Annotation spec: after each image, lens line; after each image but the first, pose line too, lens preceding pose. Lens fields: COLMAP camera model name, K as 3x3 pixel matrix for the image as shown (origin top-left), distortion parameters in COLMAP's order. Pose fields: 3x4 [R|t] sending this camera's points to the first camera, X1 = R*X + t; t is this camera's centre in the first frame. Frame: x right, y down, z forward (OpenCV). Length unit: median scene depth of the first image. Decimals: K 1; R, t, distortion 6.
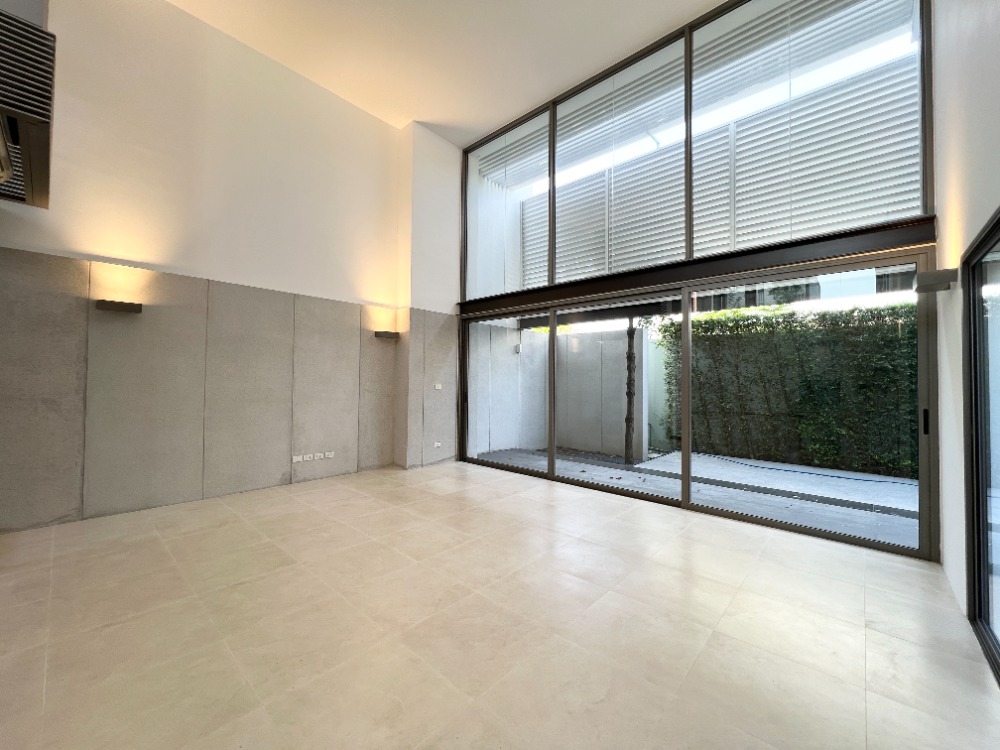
lens RADIAL K [[398.4, 0, 502.2], [0, 398.4, 374.1], [0, 0, 1]] dist [-0.000773, 0.000724]
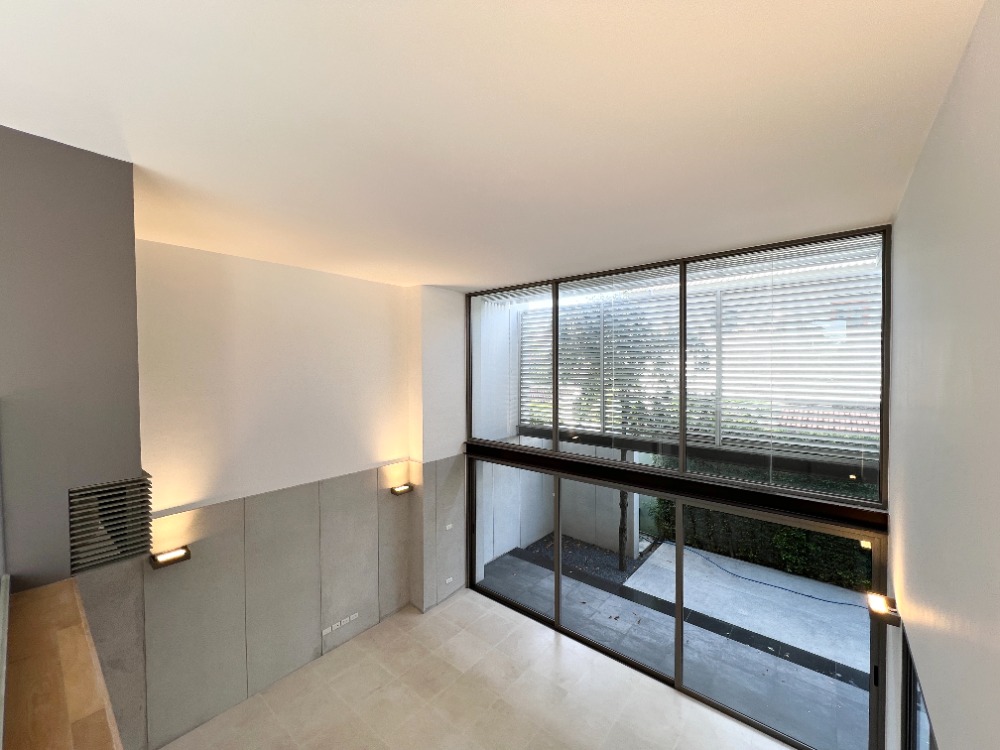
lens RADIAL K [[401.6, 0, 502.4], [0, 401.6, 379.1], [0, 0, 1]] dist [-0.001954, 0.000341]
pose [[0.998957, -0.011621, 0.044149, -0.067504], [0.009137, 0.998386, 0.056052, -0.469823], [-0.044729, -0.055590, 0.997451, -0.066789]]
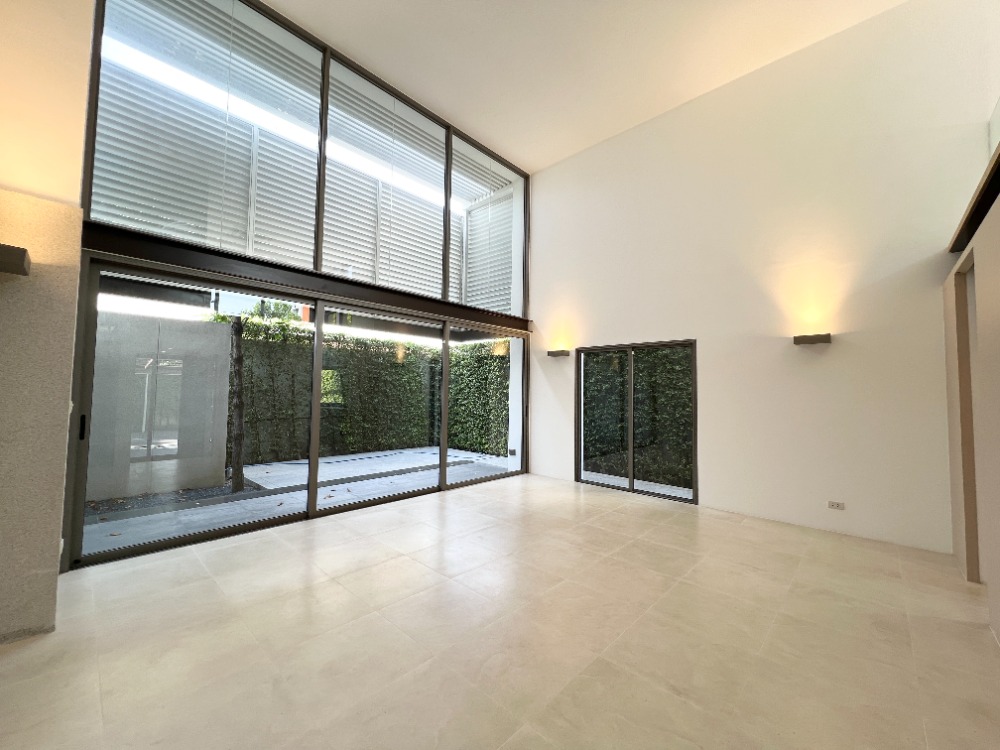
lens RADIAL K [[398.4, 0, 501.3], [0, 398.4, 370.1], [0, 0, 1]] dist [-0.000773, 0.000724]
pose [[0.018418, 0.044888, 0.998822, -0.629511], [-0.031878, 0.998510, -0.044286, -0.003592], [-0.999322, -0.031024, 0.019821, 0.589083]]
